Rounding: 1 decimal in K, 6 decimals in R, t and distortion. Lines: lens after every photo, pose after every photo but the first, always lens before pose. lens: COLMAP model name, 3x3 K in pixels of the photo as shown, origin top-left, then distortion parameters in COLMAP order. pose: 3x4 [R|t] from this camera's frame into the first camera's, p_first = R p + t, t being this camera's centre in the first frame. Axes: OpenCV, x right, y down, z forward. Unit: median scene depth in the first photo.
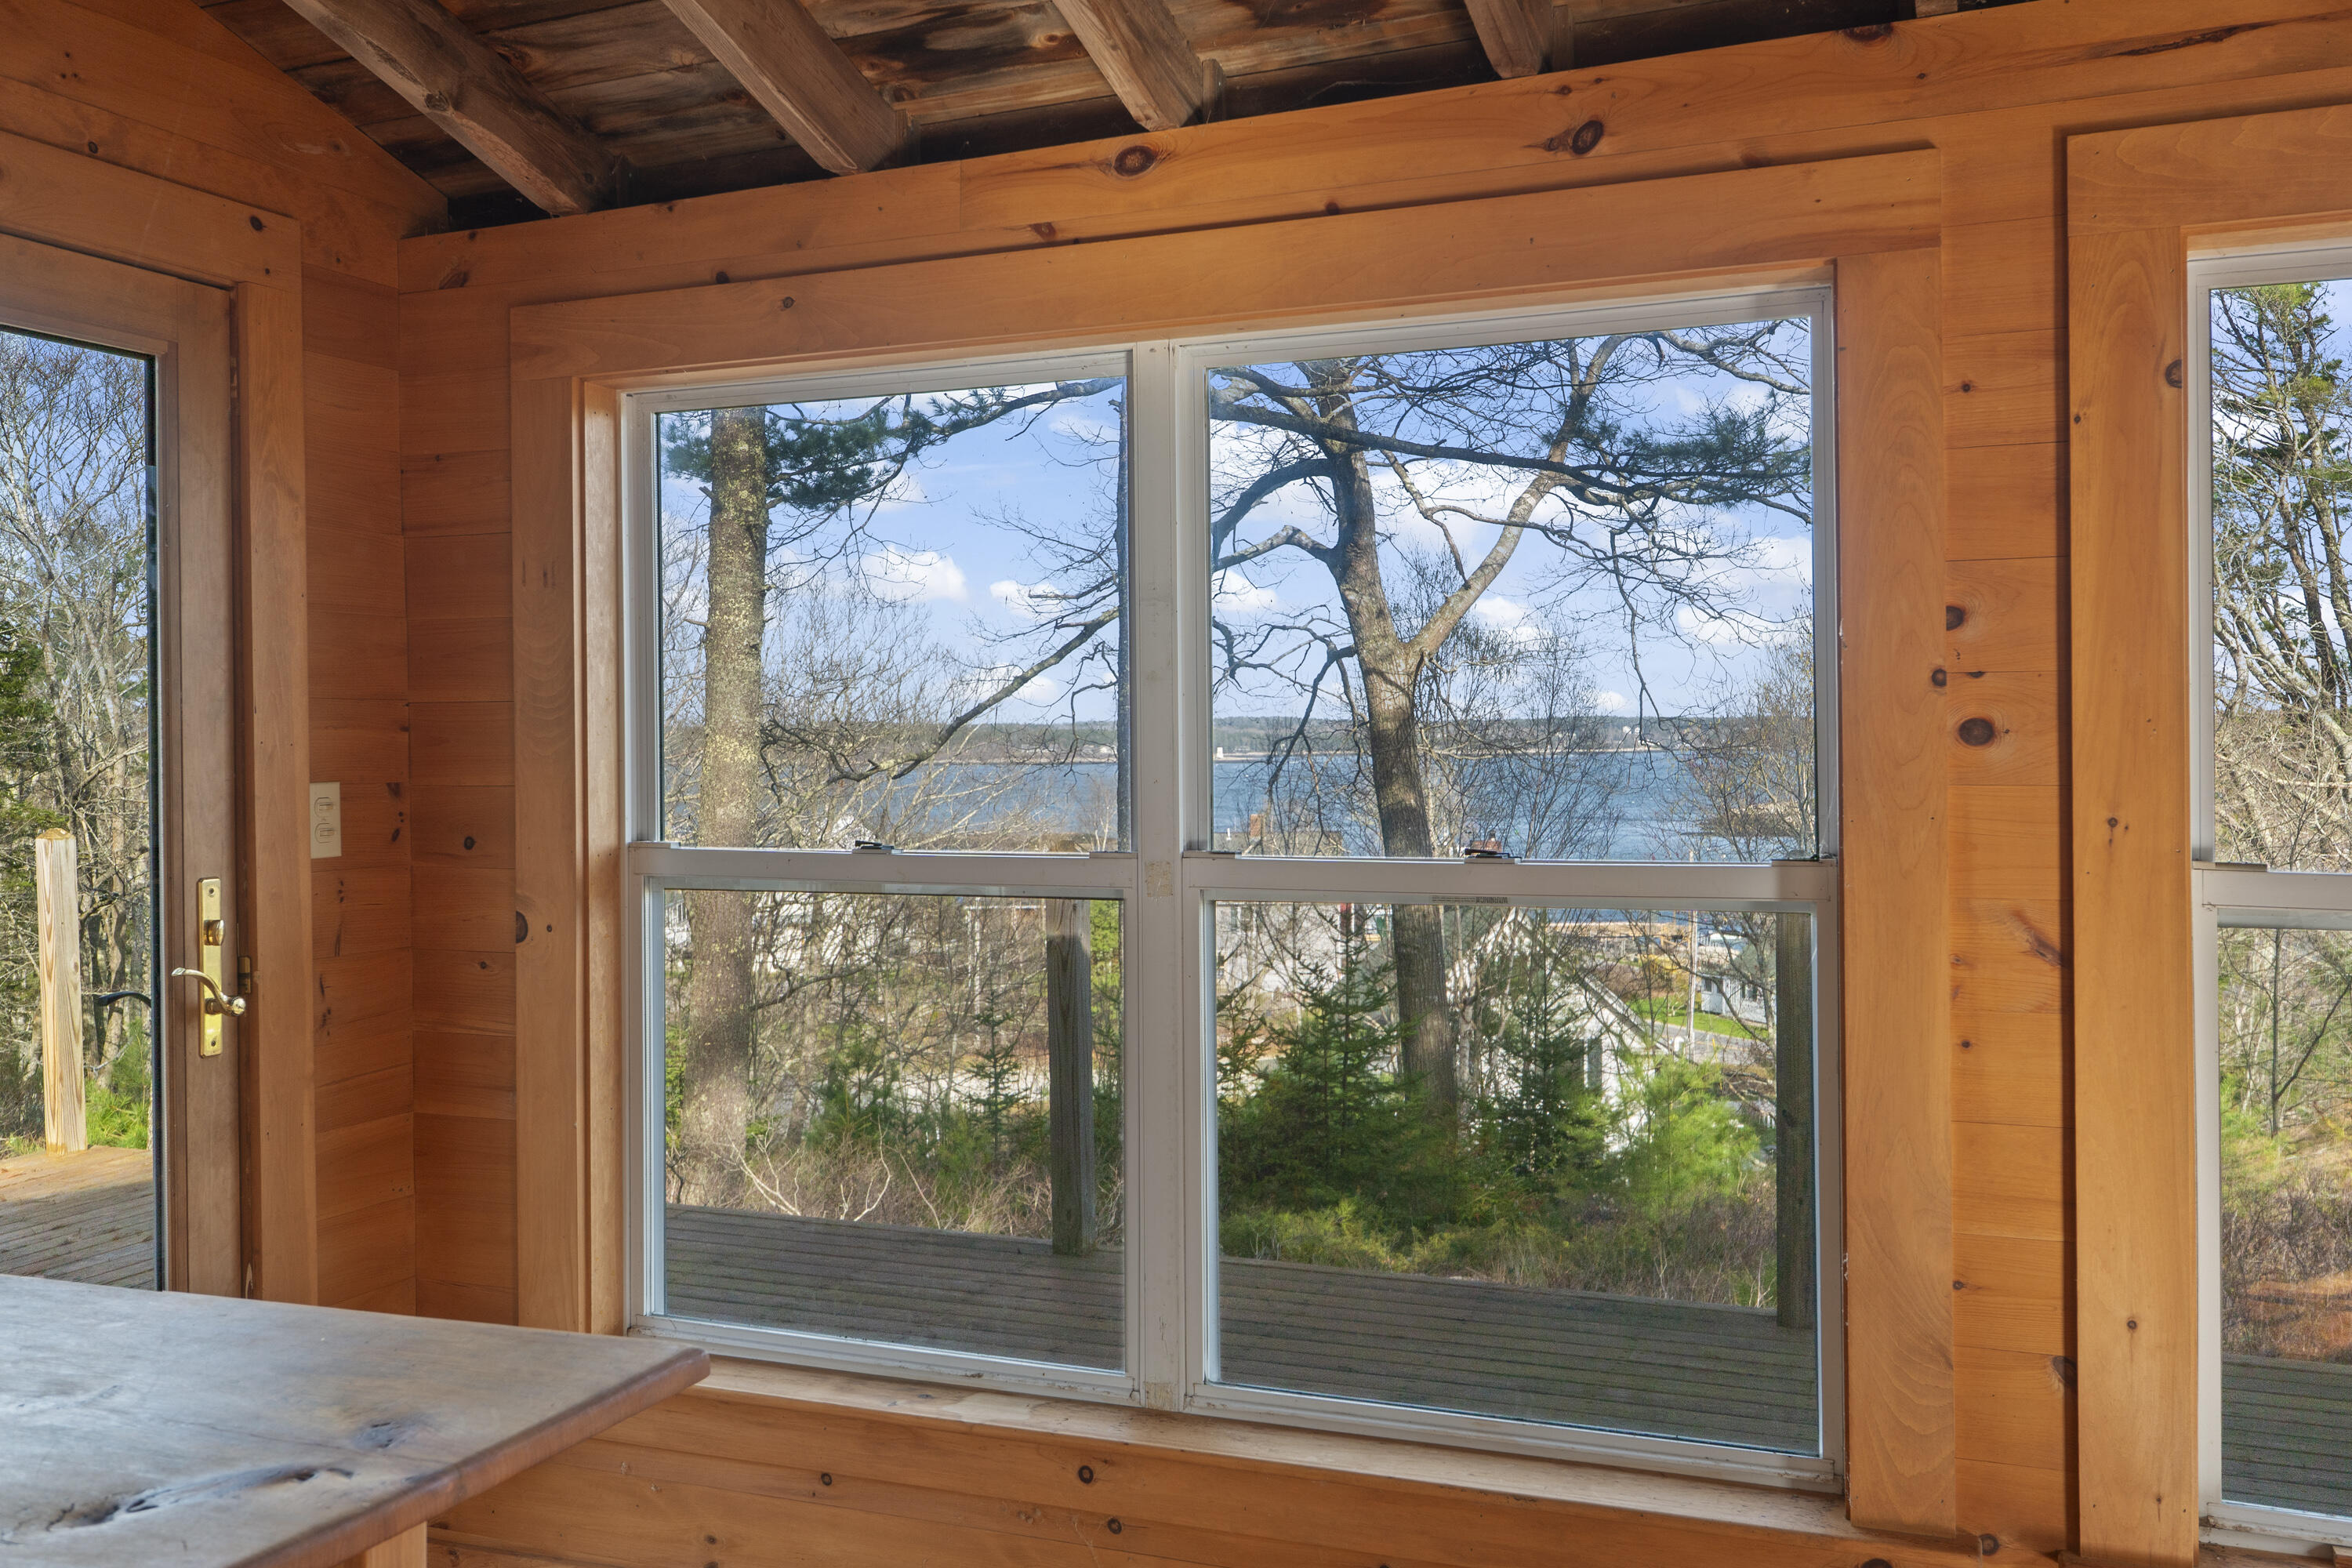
lens RADIAL K [[2008.8, 0, 1168.7], [0, 2008.8, 730.2], [0, 0, 1]] dist [0.007228, -0.003541]
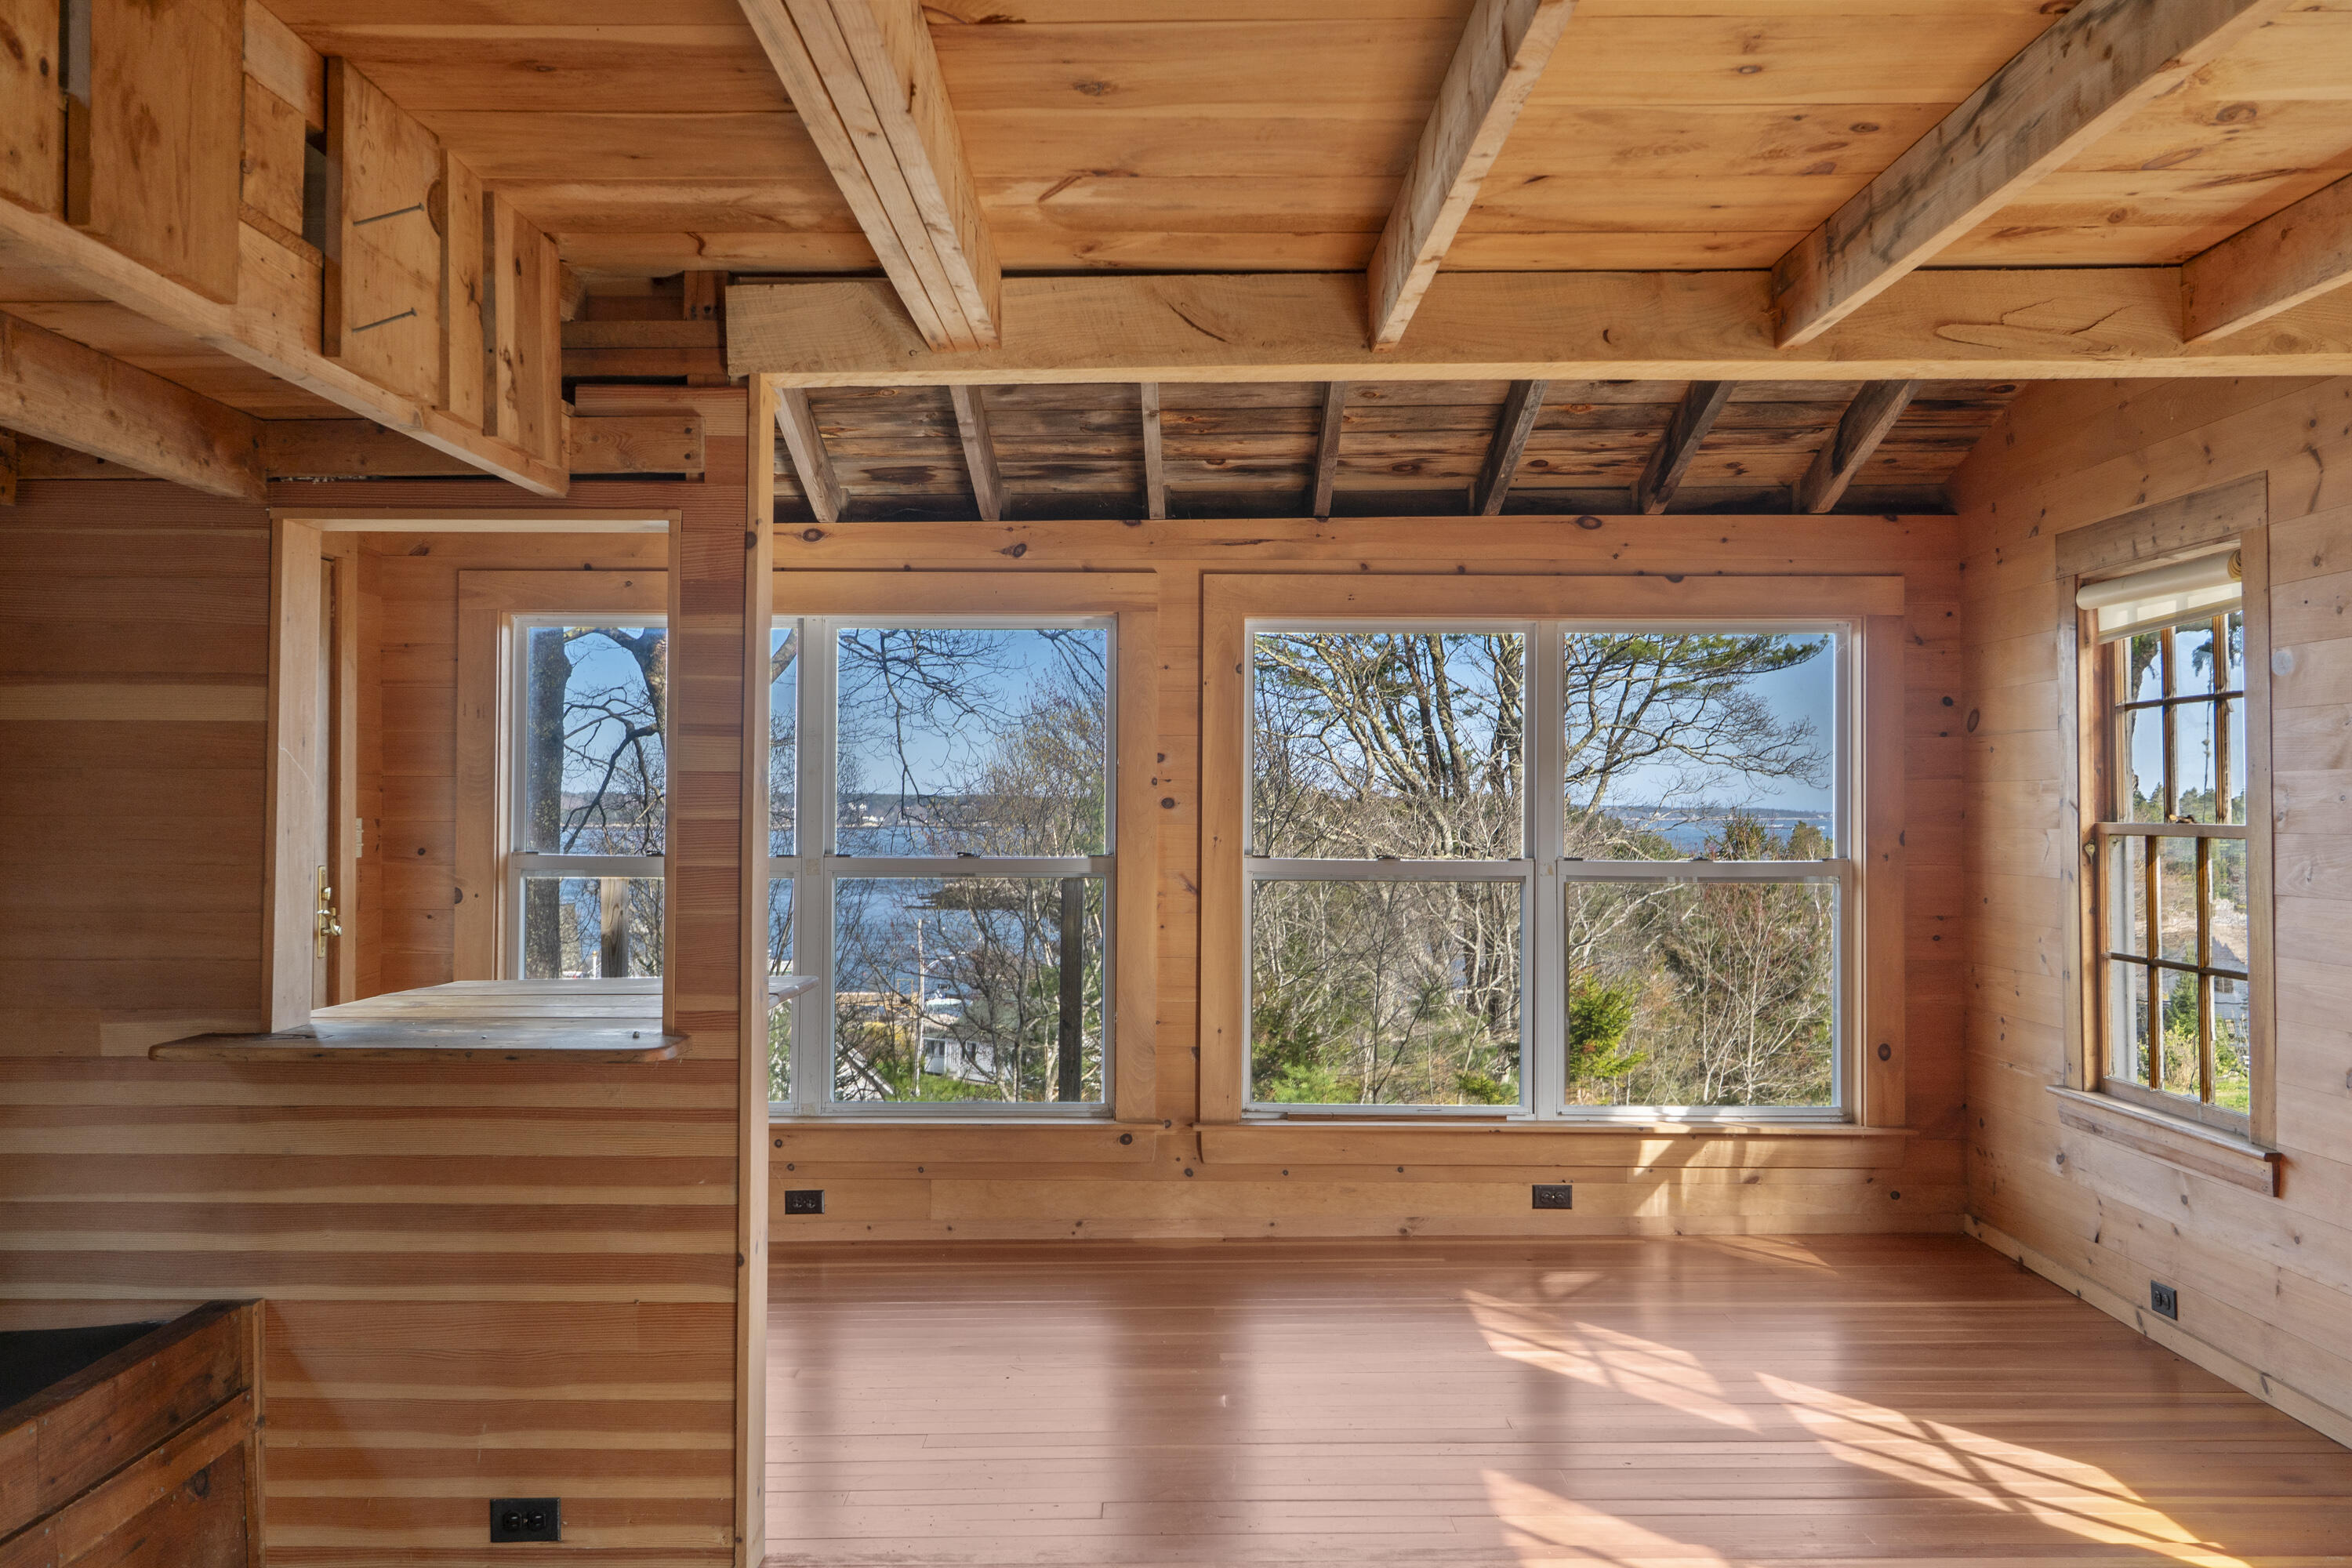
lens RADIAL K [[1987.5, 0, 1173.7], [0, 1987.5, 760.2], [0, 0, 1]] dist [-0.005883, 0.032605]
pose [[0.927379, 0.023486, 0.373386, -0.520582], [-0.014944, 0.999557, -0.025754, 0.010859], [-0.373825, 0.018304, 0.927319, -1.307493]]
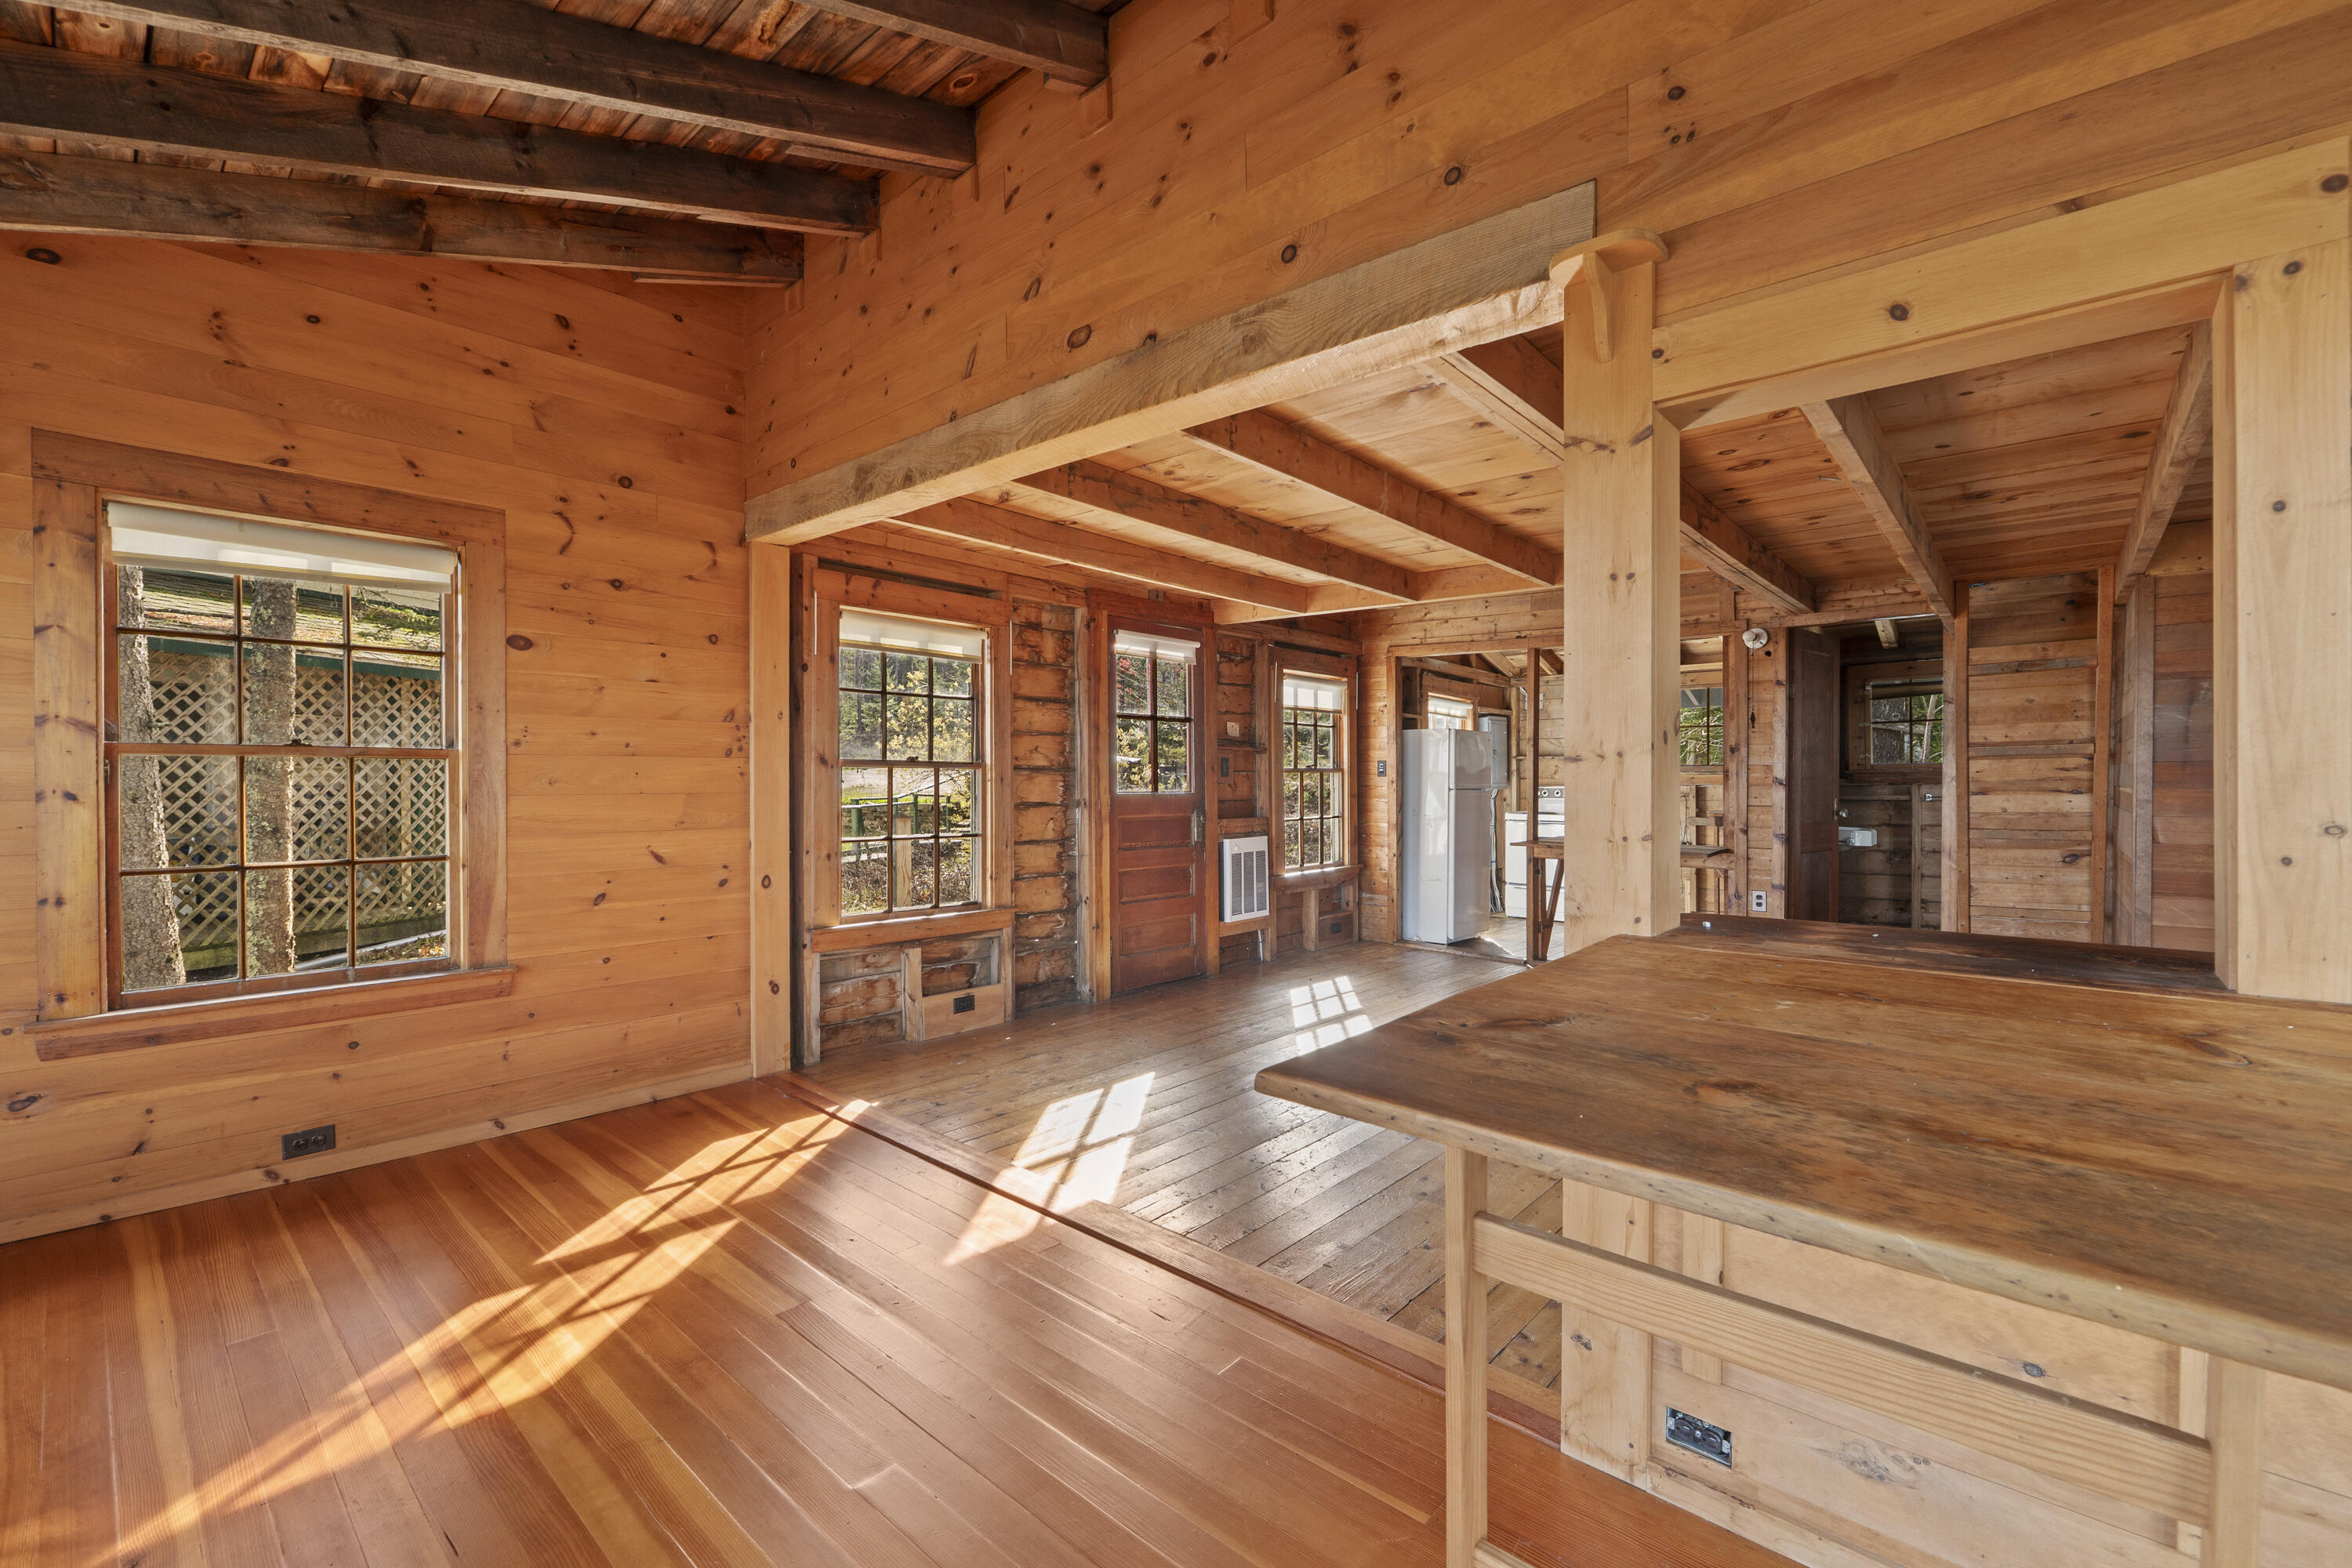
lens RADIAL K [[985.3, 0, 1176.0], [0, 985.3, 784.0], [0, 0, 1]] dist [-0.014572, 0.000011]
pose [[-0.942856, 0.009496, 0.333064, -0.220146], [0.009234, 0.999955, -0.002369, 0.066836], [-0.333072, 0.000841, -0.942901, 0.915151]]
